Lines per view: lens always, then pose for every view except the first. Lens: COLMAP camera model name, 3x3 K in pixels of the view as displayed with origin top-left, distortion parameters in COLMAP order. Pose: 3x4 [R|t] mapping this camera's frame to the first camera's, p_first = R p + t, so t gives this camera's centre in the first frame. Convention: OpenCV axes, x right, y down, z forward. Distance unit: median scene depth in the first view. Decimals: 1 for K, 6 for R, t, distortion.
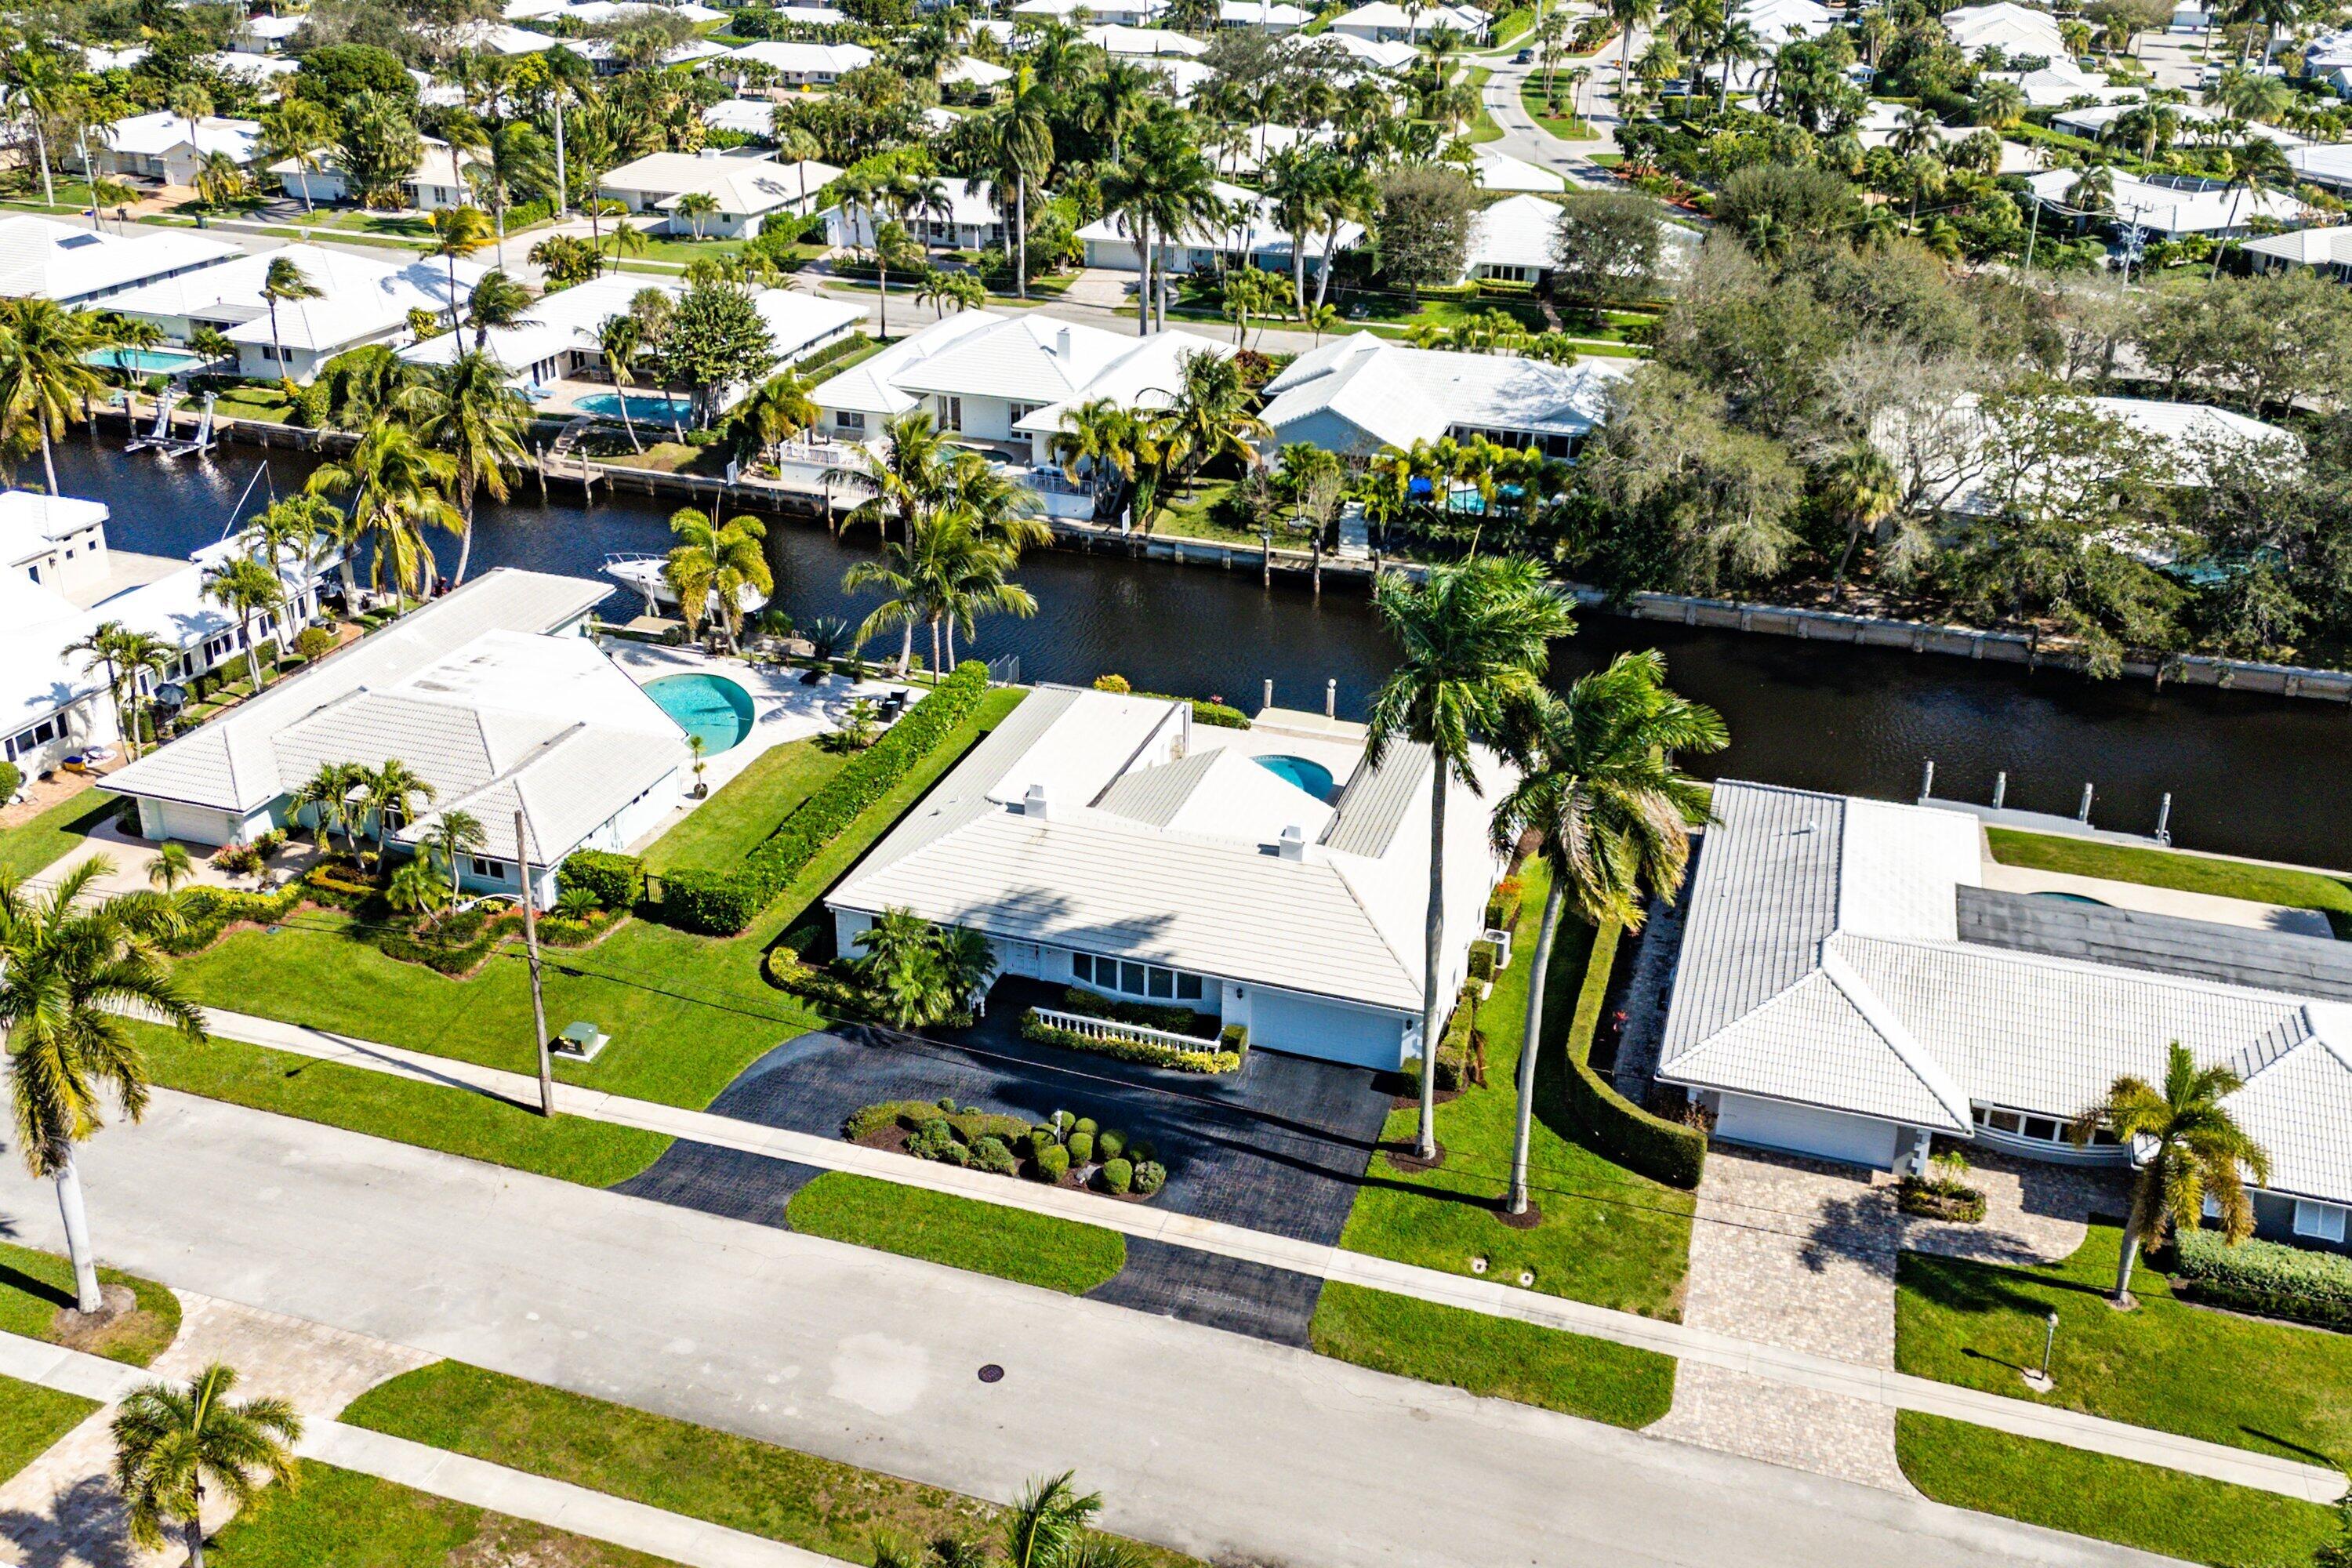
lens RADIAL K [[1995.3, 0, 1166.7], [0, 1995.3, 780.1], [0, 0, 1]] dist [0.051741, -0.051148]
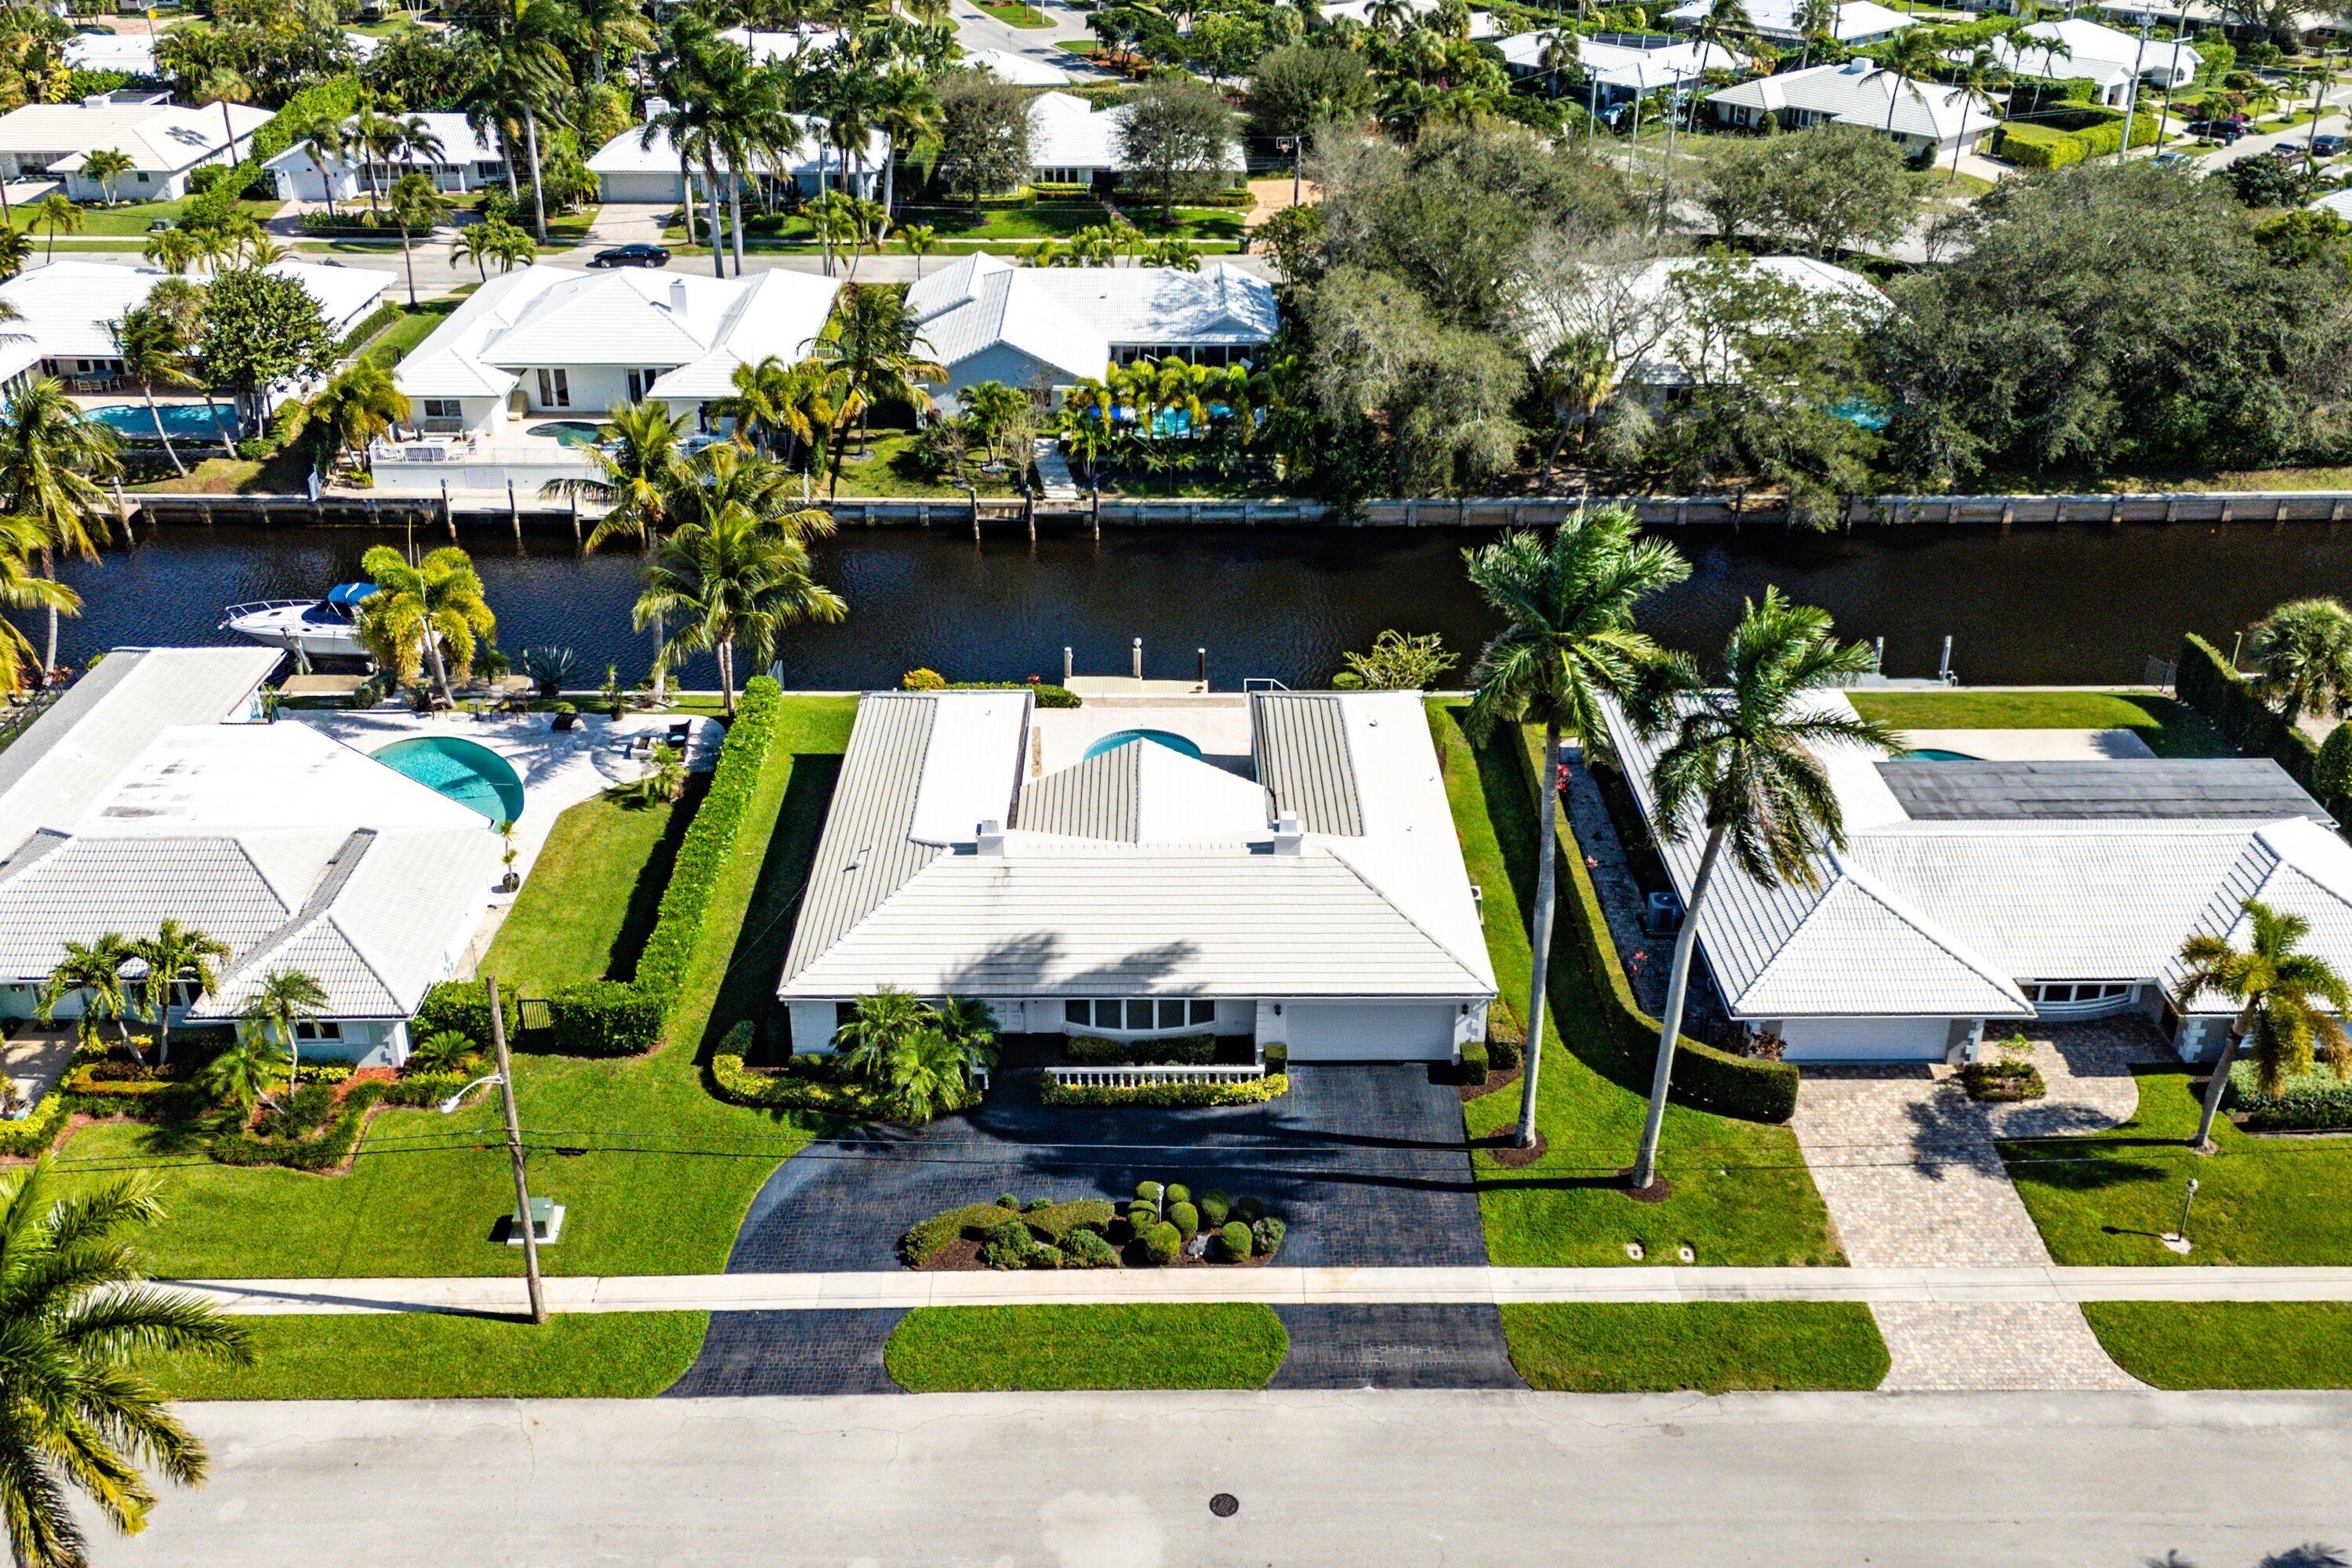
lens RADIAL K [[1995.3, 0, 1166.7], [0, 1995.3, 780.1], [0, 0, 1]] dist [0.051741, -0.051148]
pose [[0.946079, -0.163285, 0.279773, -0.183626], [0.148718, 0.986205, 0.072676, -0.052565], [-0.287780, -0.027150, 0.957312, 0.099468]]
